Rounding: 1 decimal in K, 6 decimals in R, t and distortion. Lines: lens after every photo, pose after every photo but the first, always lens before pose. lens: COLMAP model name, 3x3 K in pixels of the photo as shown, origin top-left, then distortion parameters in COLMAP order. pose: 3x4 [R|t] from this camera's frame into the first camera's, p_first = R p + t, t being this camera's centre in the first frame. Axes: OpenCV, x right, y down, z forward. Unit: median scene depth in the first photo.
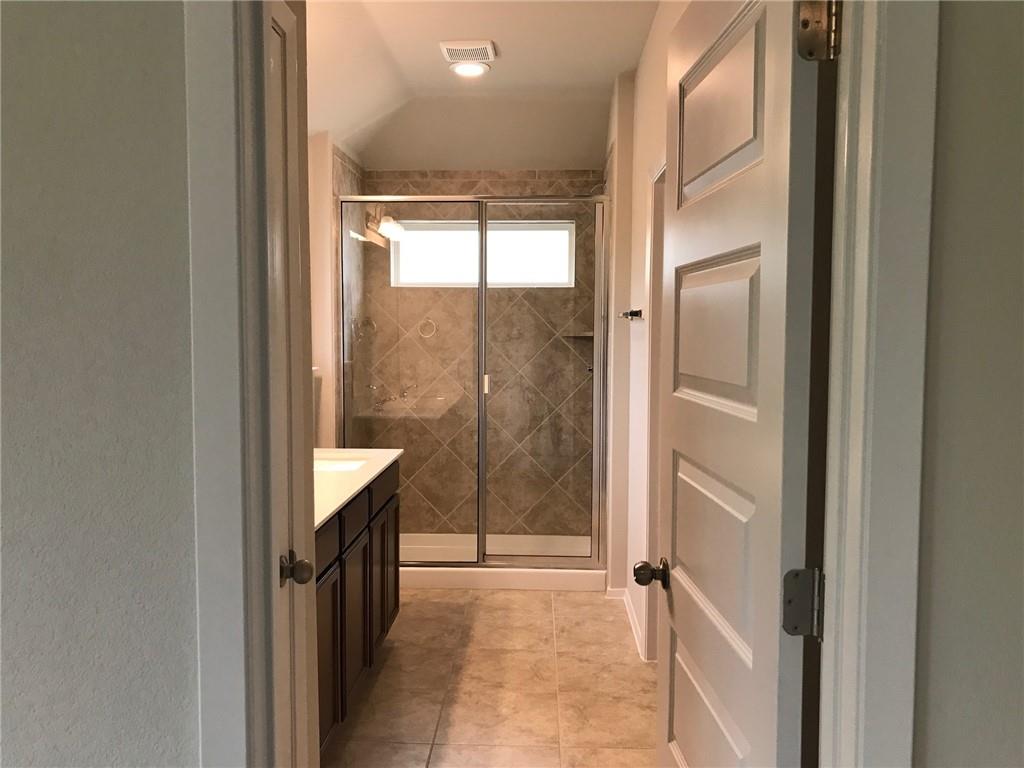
lens RADIAL K [[840.3, 0, 511.9], [0, 840.3, 381.4], [0, 0, 1]] dist [-0.004223, -0.044492]
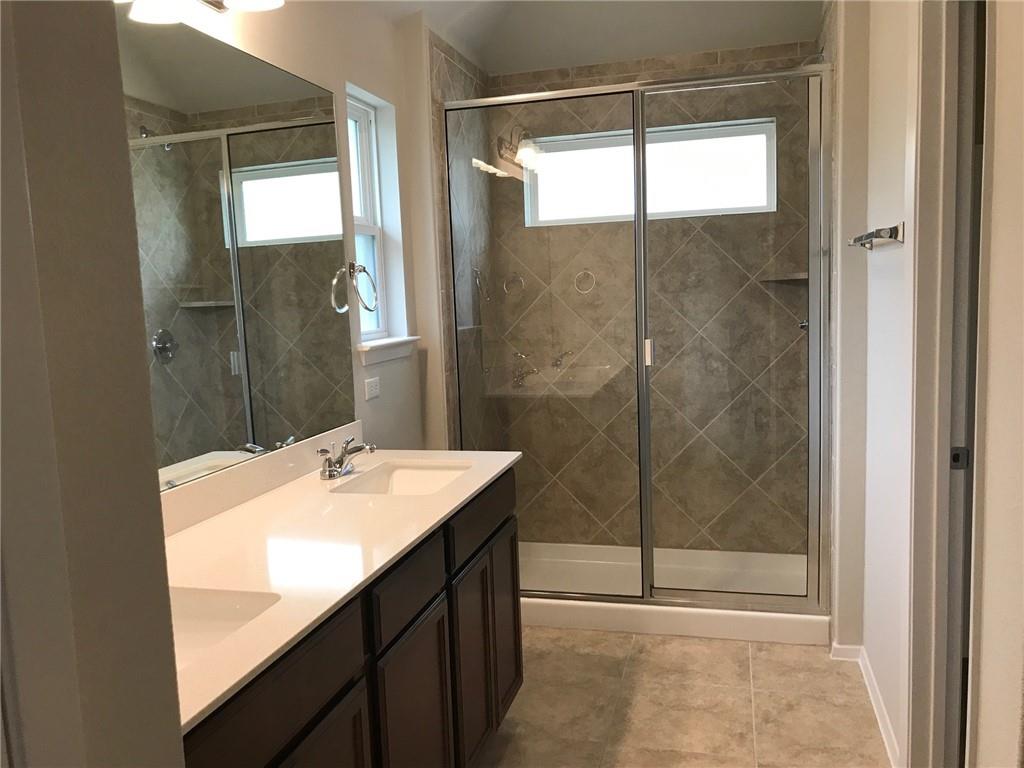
lens RADIAL K [[840.3, 0, 489.8], [0, 840.3, 381.5], [0, 0, 1]] dist [-0.004223, -0.044492]
pose [[0.969185, -0.015872, -0.245820, 0.011641], [0.027434, 0.998669, 0.043680, -0.005946], [0.244800, -0.049077, 0.968331, 0.249004]]
